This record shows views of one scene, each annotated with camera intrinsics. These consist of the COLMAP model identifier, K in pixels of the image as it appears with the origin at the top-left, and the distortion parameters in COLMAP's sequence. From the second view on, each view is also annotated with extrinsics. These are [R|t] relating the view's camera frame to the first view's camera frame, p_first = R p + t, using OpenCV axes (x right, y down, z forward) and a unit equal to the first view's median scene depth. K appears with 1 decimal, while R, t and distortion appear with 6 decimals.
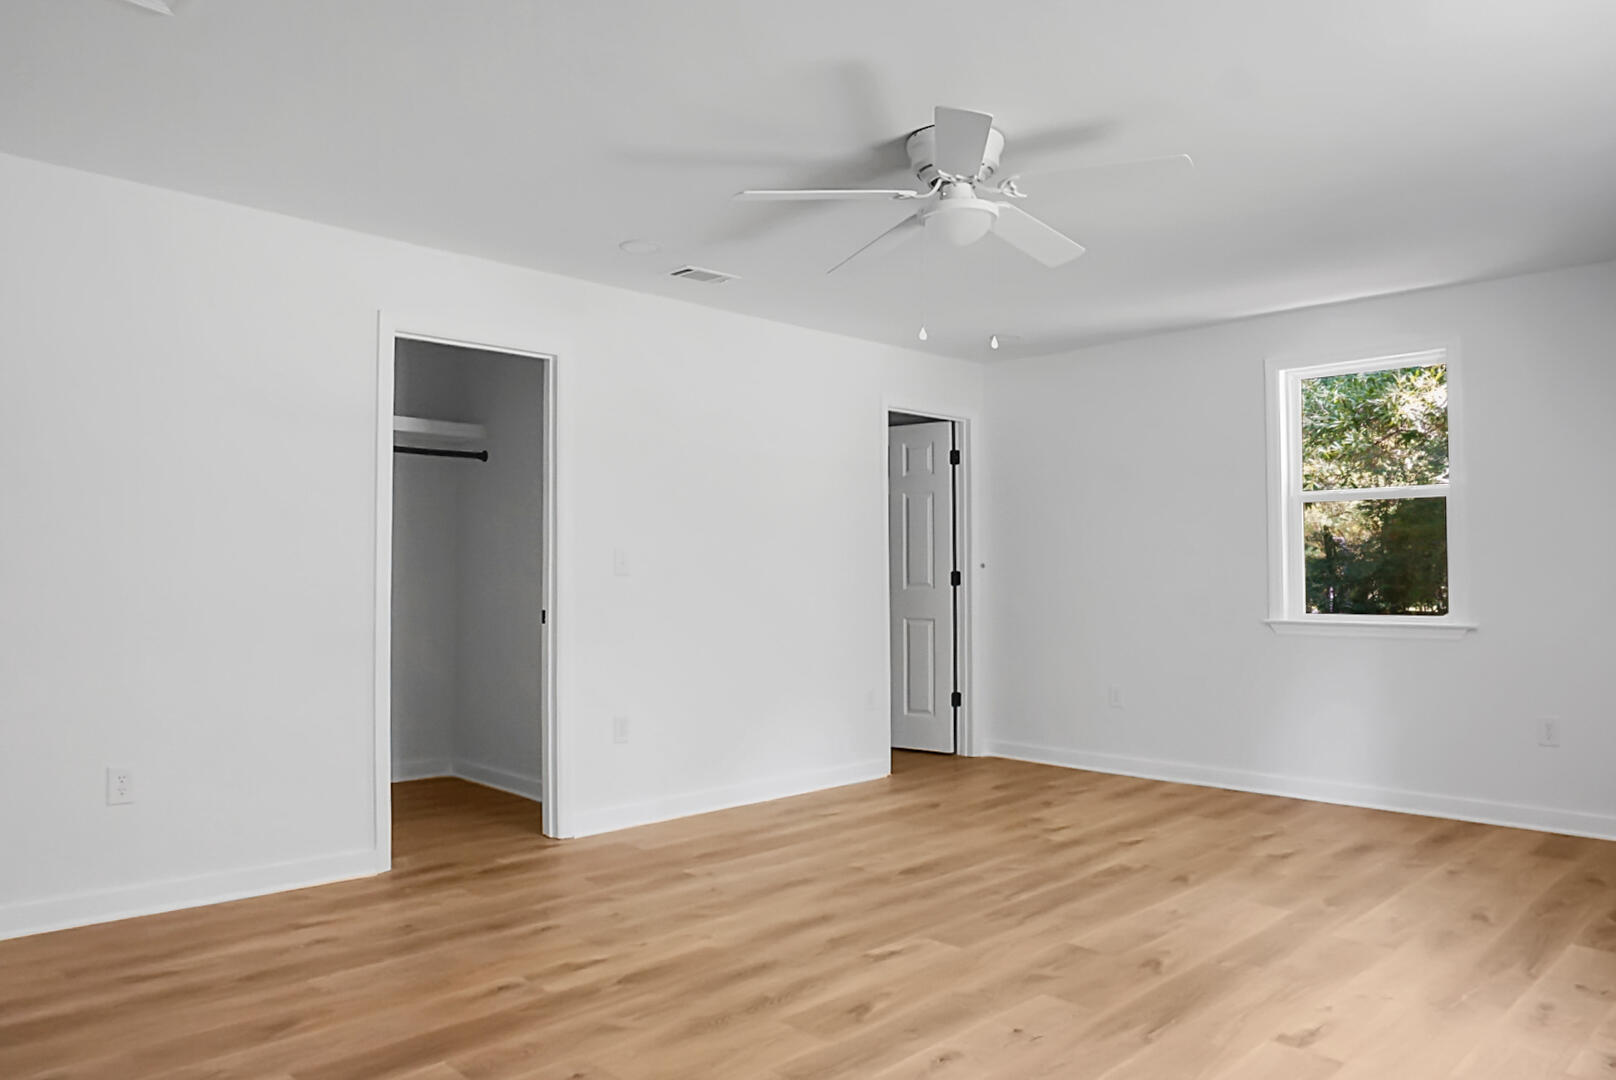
lens RADIAL K [[1123.0, 0, 794.6], [0, 1123.0, 535.7], [0, 0, 1]] dist [-0.044442, 0.030184]
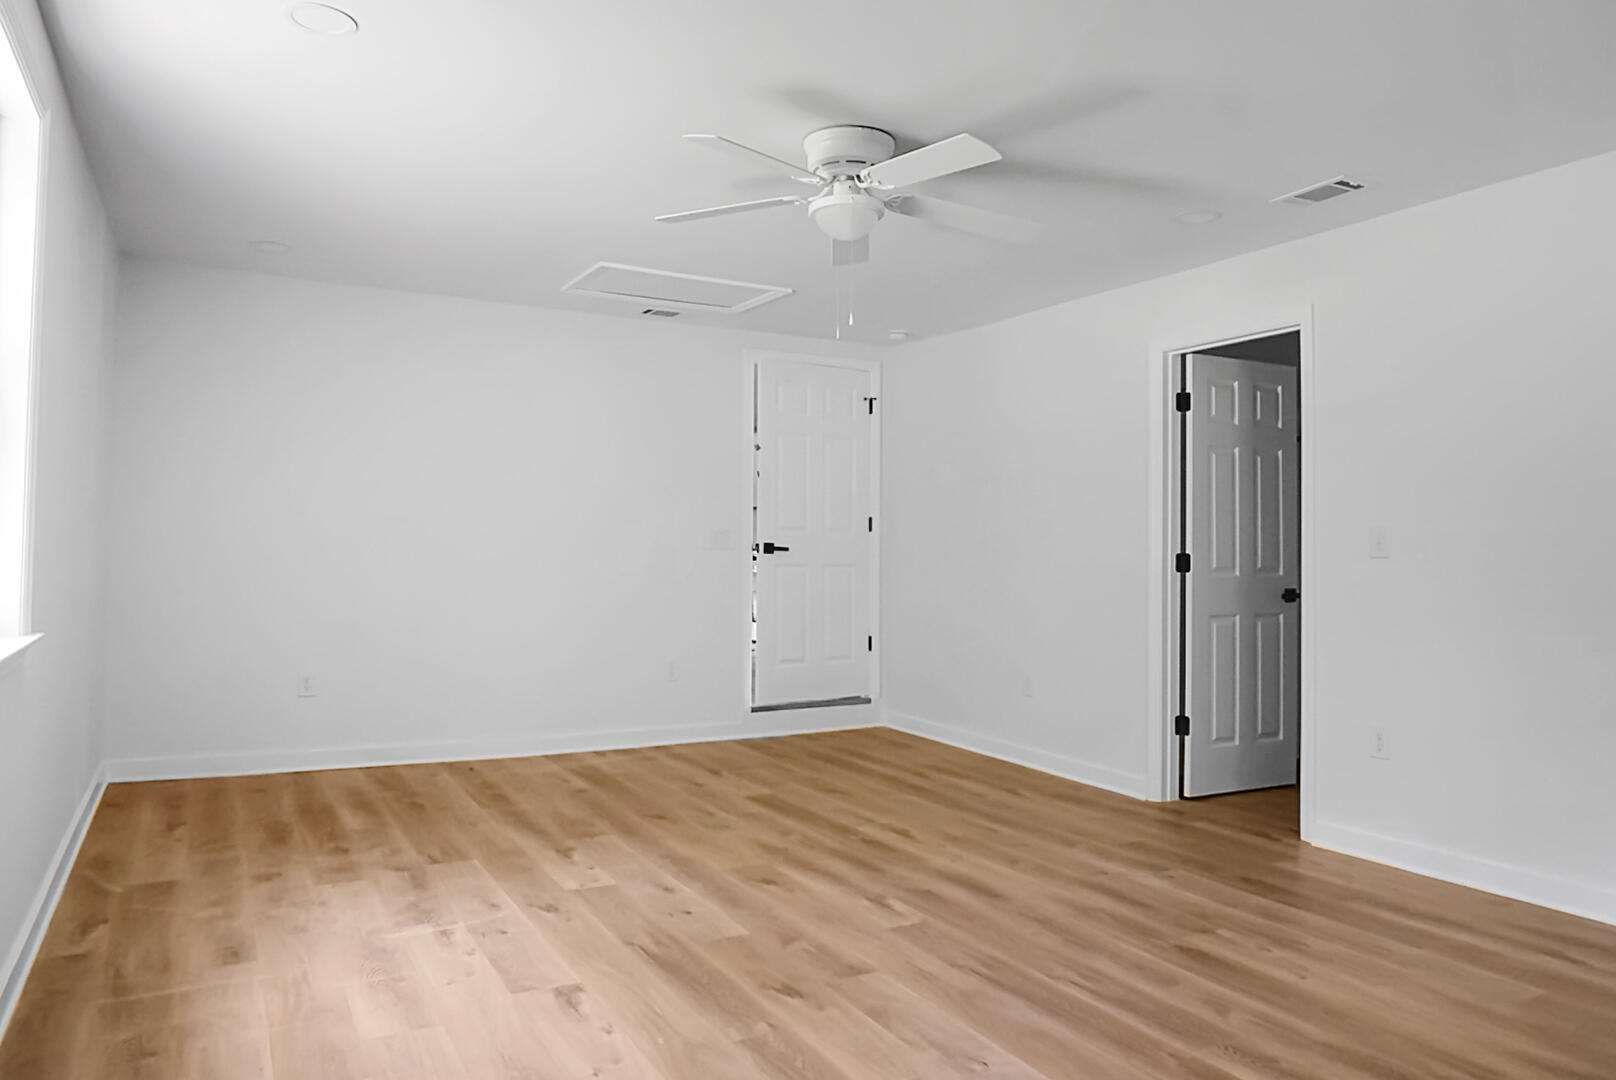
lens RADIAL K [[1123.0, 0, 807.6], [0, 1123.0, 539.8], [0, 0, 1]] dist [-0.044442, 0.030184]
pose [[-0.290322, -0.018090, -0.956758, 1.128150], [0.021258, 0.999453, -0.025348, 0.049069], [0.956693, -0.027698, -0.289778, 1.235616]]
